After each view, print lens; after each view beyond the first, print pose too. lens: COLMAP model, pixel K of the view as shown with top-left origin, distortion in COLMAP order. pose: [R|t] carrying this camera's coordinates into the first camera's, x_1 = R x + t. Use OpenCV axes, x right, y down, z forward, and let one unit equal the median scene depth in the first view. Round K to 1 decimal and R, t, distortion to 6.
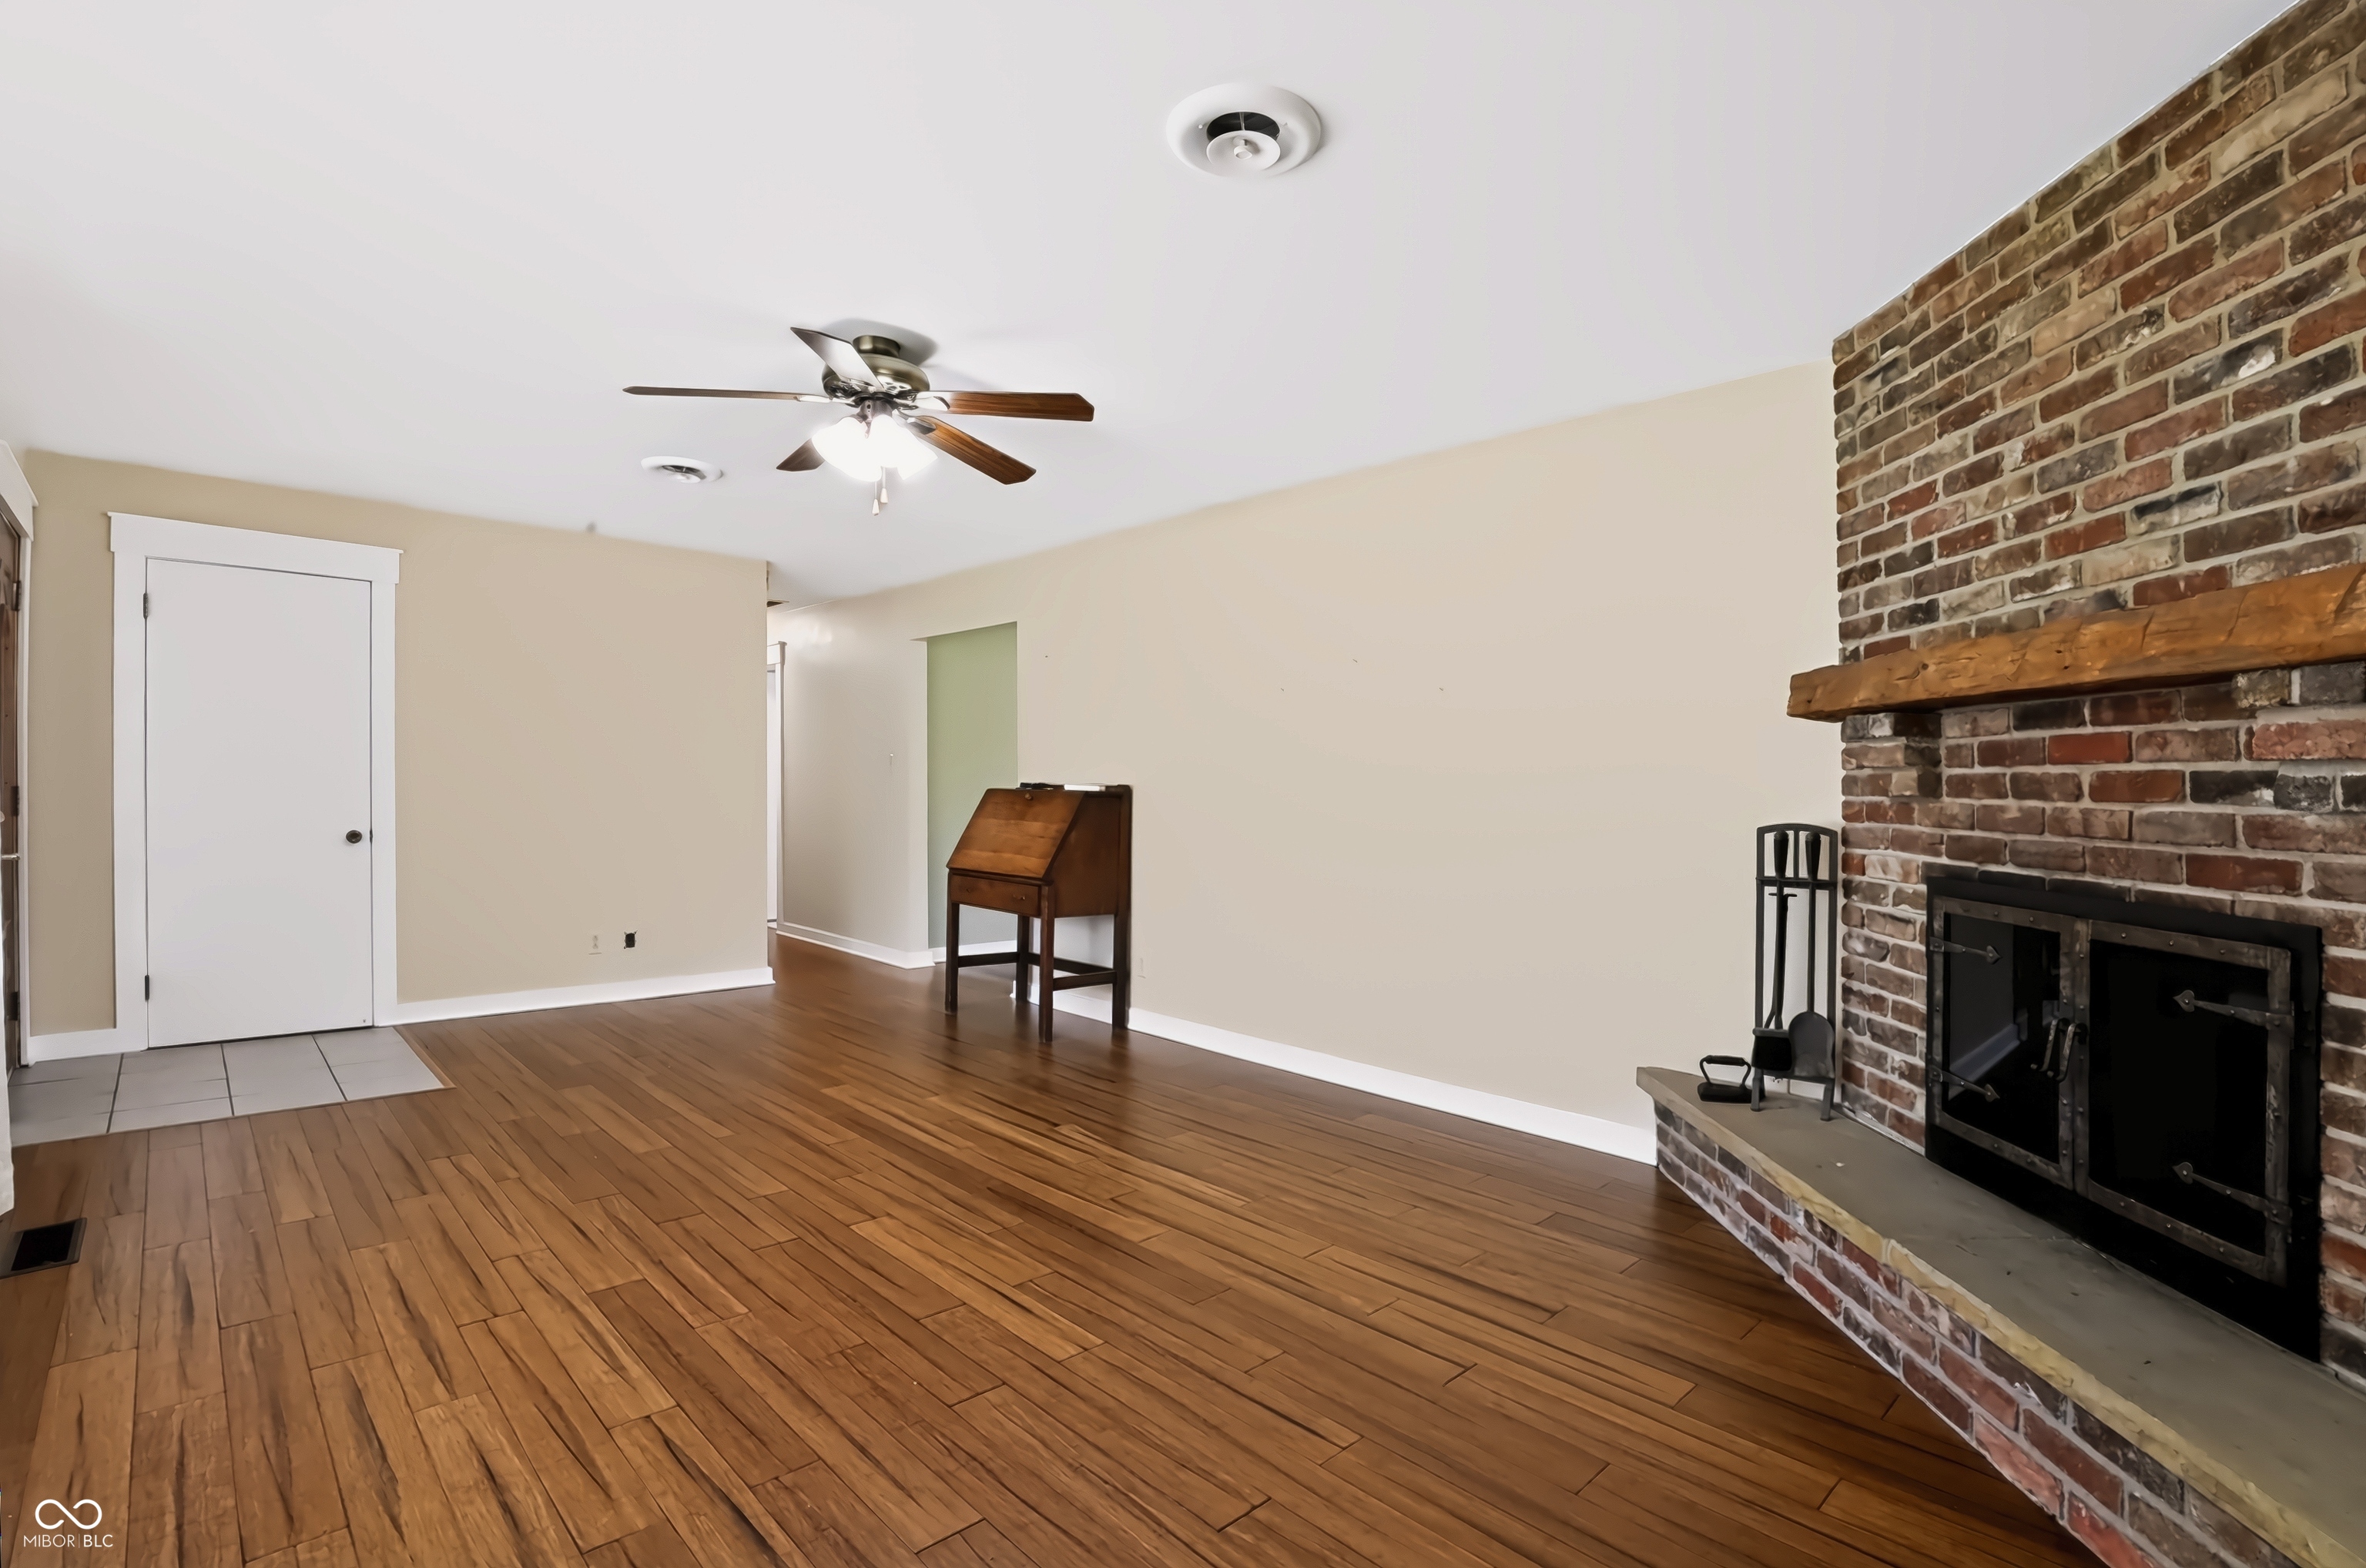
lens RADIAL K [[1095.1, 0, 1192.4], [0, 1095.1, 785.4], [0, 0, 1]] dist [-0.020990, 0.000884]
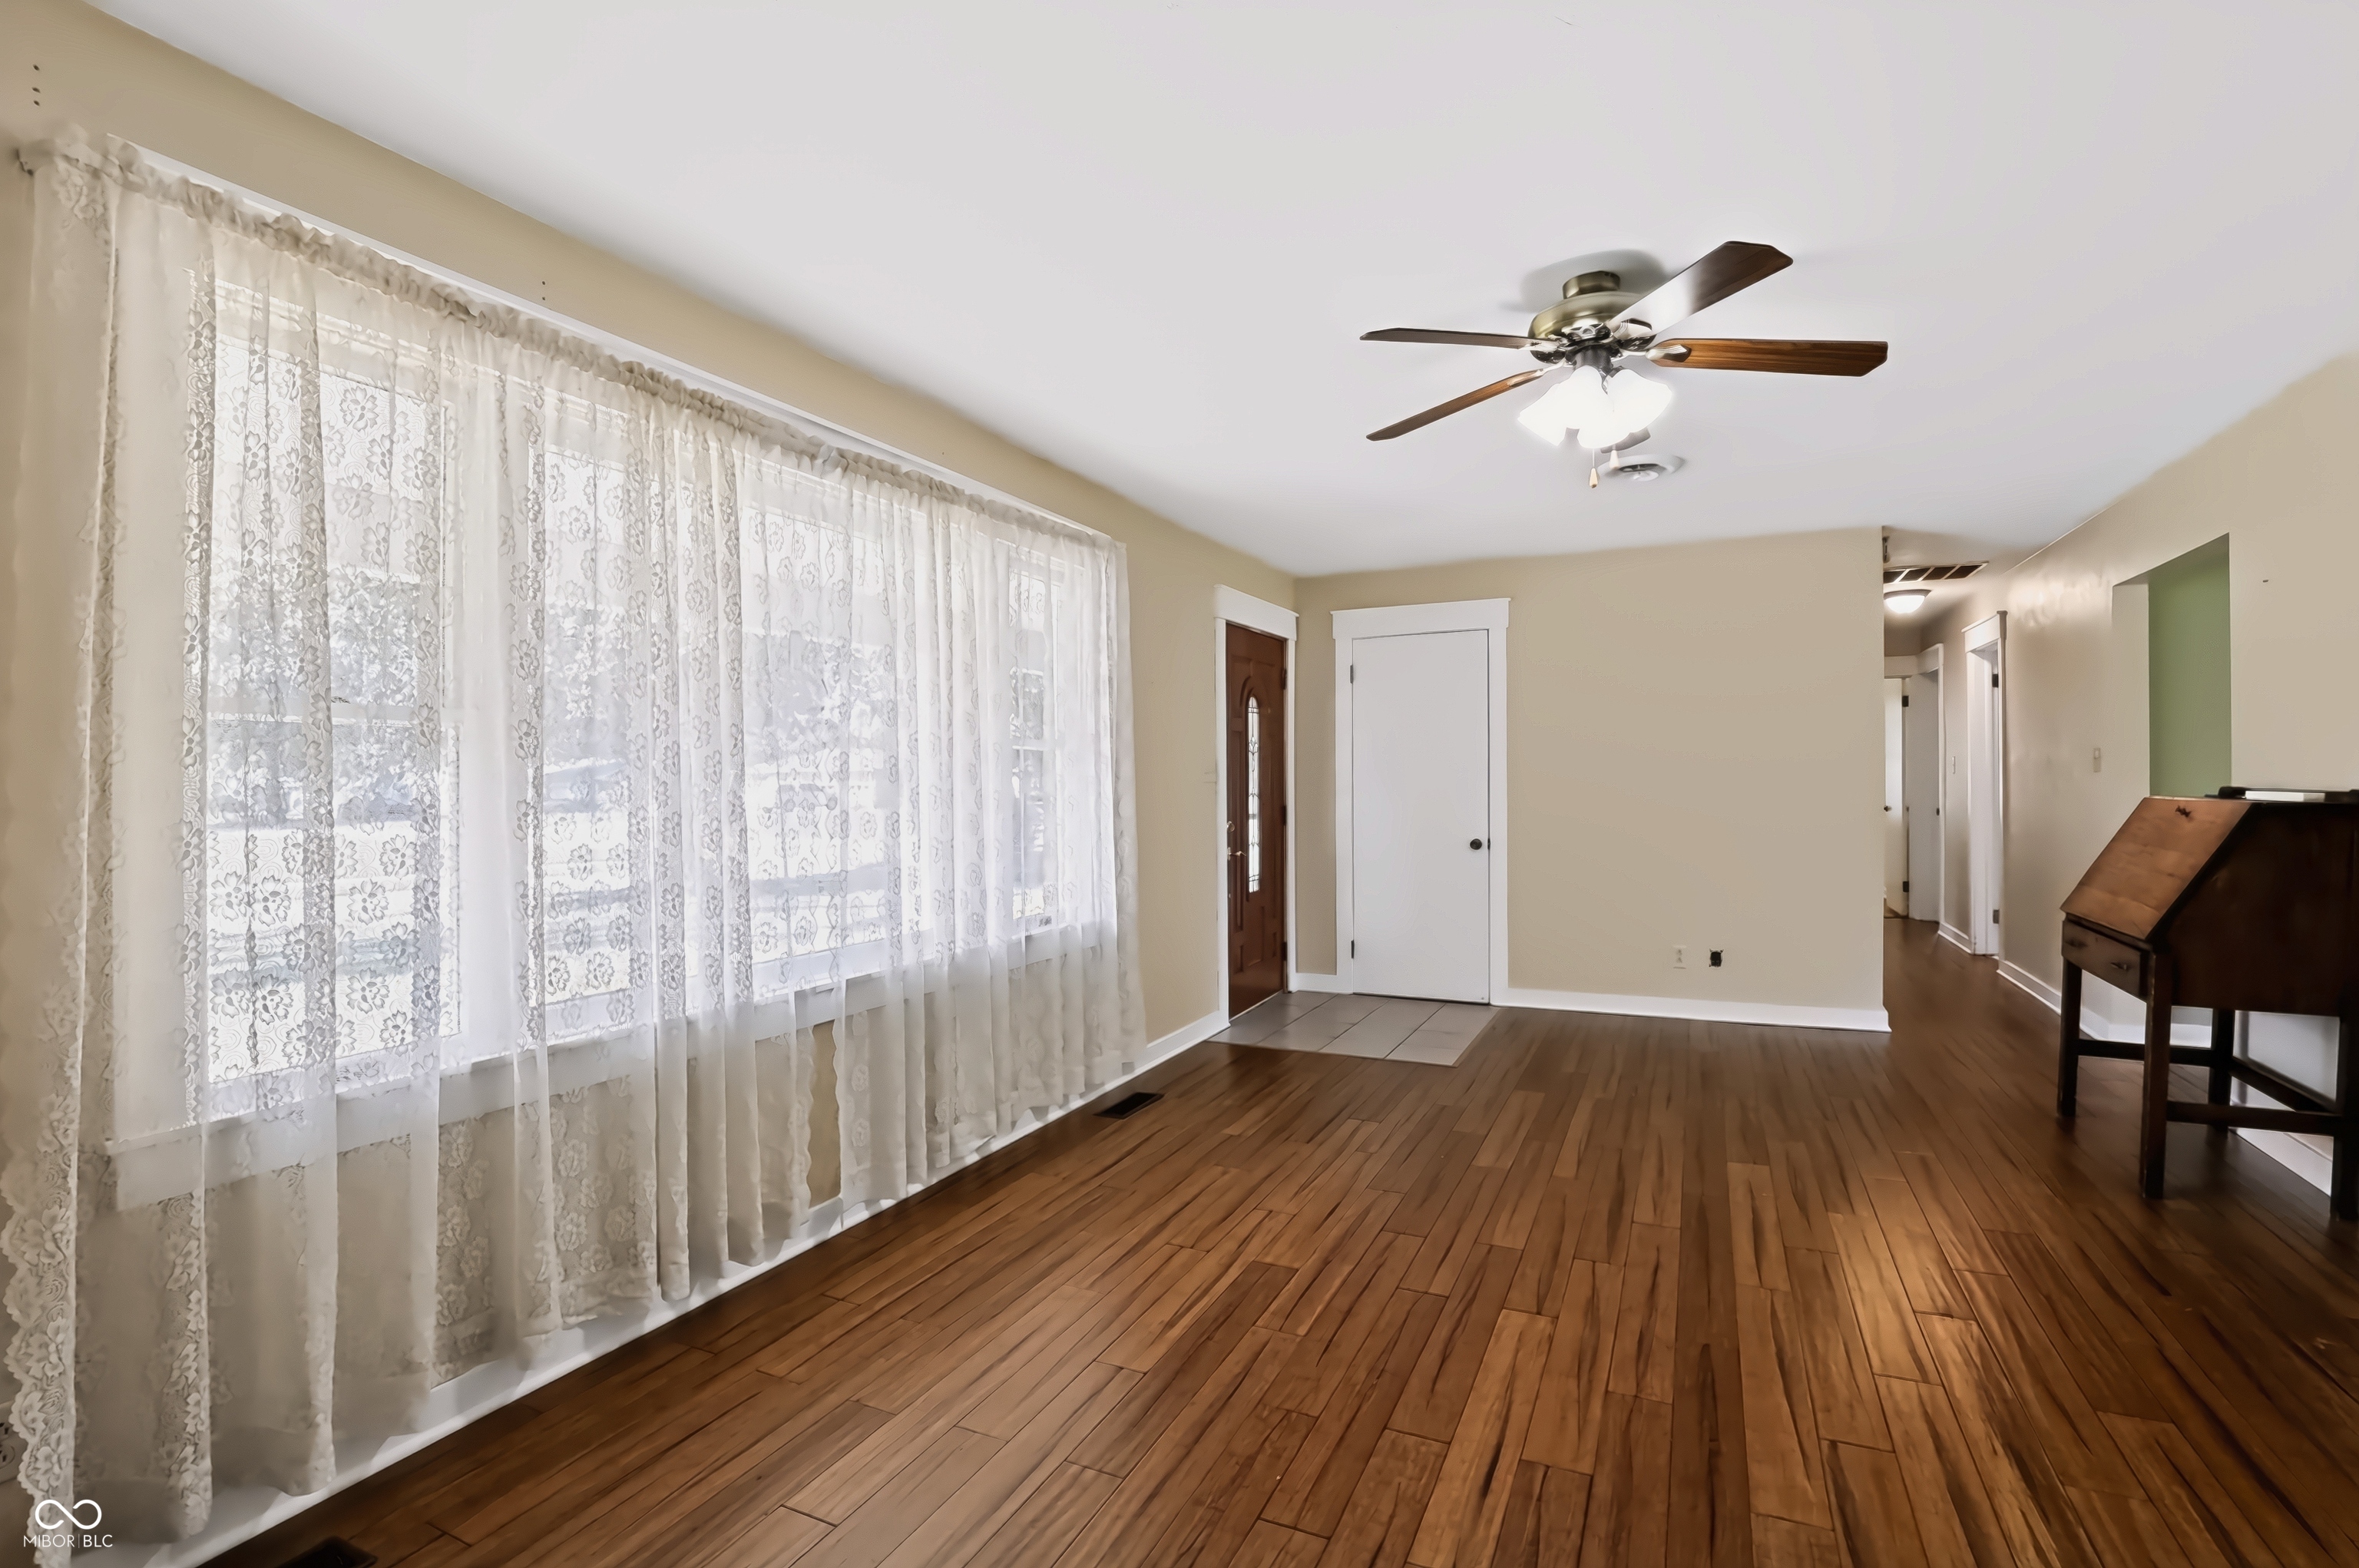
lens RADIAL K [[1091.9, 0, 1190.4], [0, 1091.9, 803.1], [0, 0, 1]] dist [-0.020990, 0.000884]
pose [[0.377104, -0.005173, -0.926156, 0.338328], [0.020516, 0.999786, 0.002770, -0.012131], [0.925944, -0.020046, 0.377129, 0.363076]]
